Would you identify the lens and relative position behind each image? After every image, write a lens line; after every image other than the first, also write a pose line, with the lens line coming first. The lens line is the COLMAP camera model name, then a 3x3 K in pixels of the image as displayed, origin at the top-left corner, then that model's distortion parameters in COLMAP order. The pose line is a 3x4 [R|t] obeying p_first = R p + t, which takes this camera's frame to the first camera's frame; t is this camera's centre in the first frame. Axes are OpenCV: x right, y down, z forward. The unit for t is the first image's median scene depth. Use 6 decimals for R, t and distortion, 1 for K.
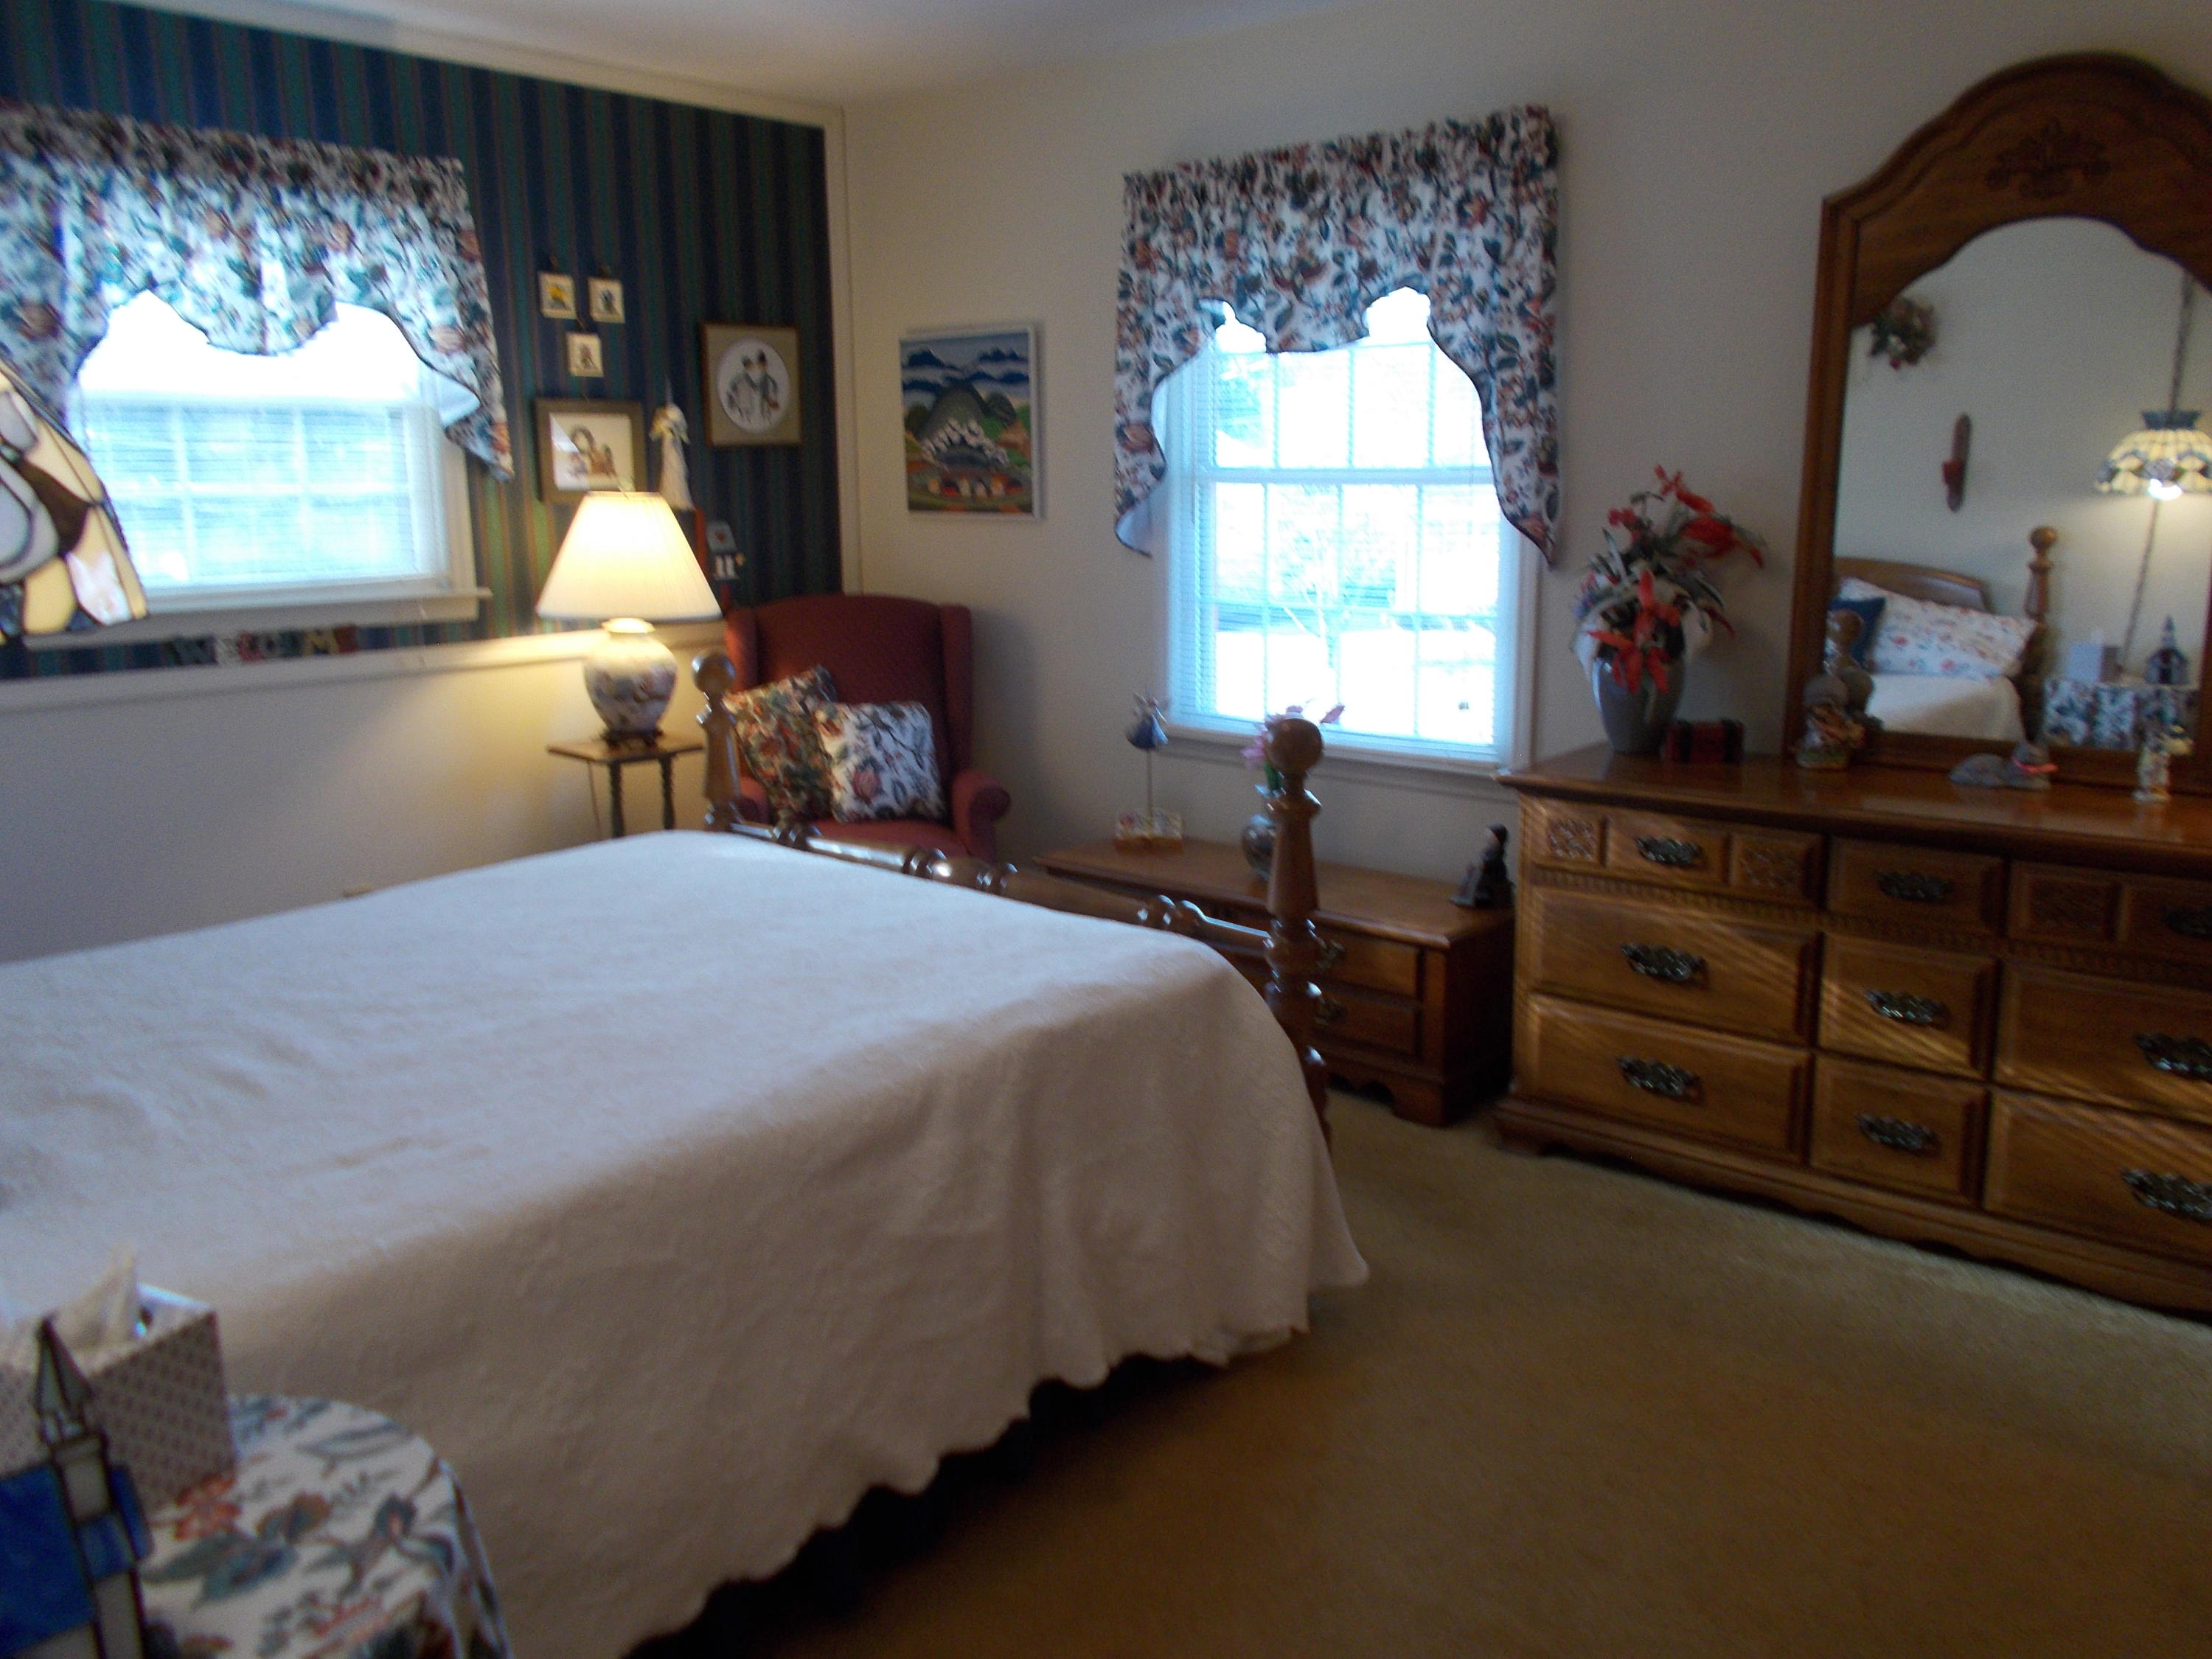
lens RADIAL K [[1704.4, 0, 1106.0], [0, 1704.4, 829.5], [0, 0, 1]] dist [-0.004262, -0.005593]
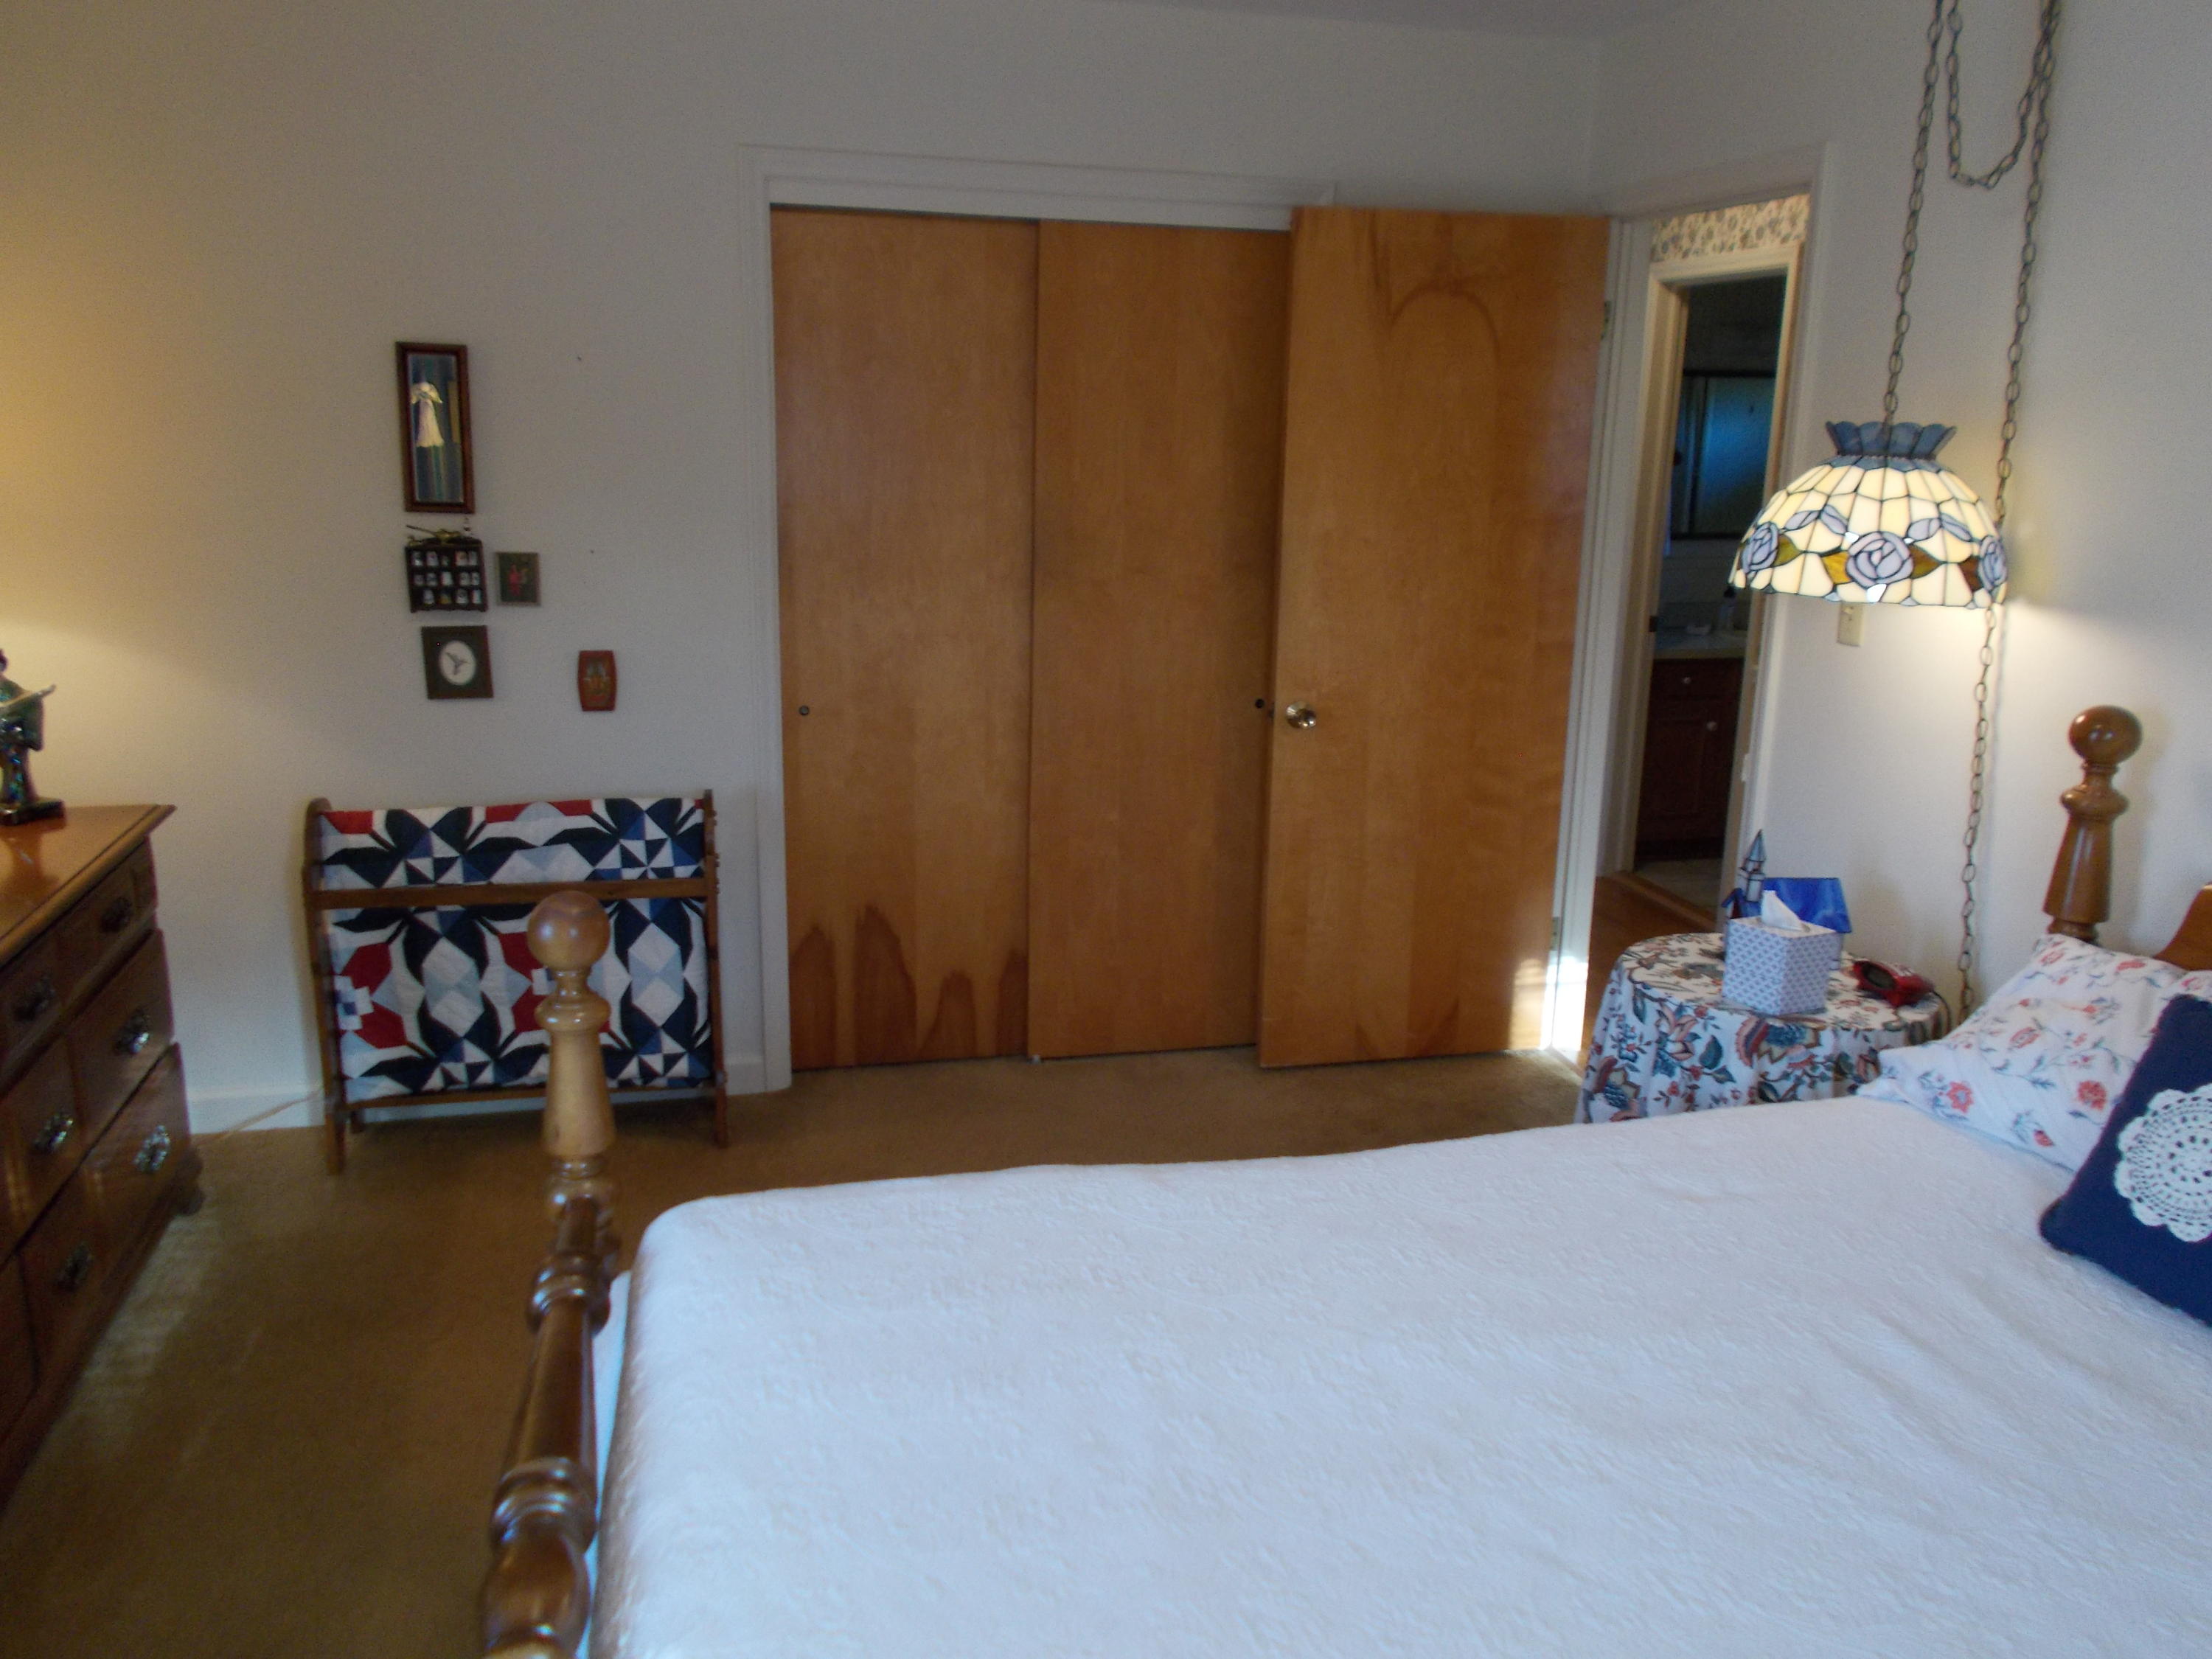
lens RADIAL K [[1704.4, 0, 1106.0], [0, 1704.4, 829.5], [0, 0, 1]] dist [-0.004262, -0.005593]
pose [[-0.815434, -0.141943, 0.561176, -1.117432], [0.104238, 0.917612, 0.383566, -0.776104], [-0.569387, 0.371269, -0.733456, 3.121406]]
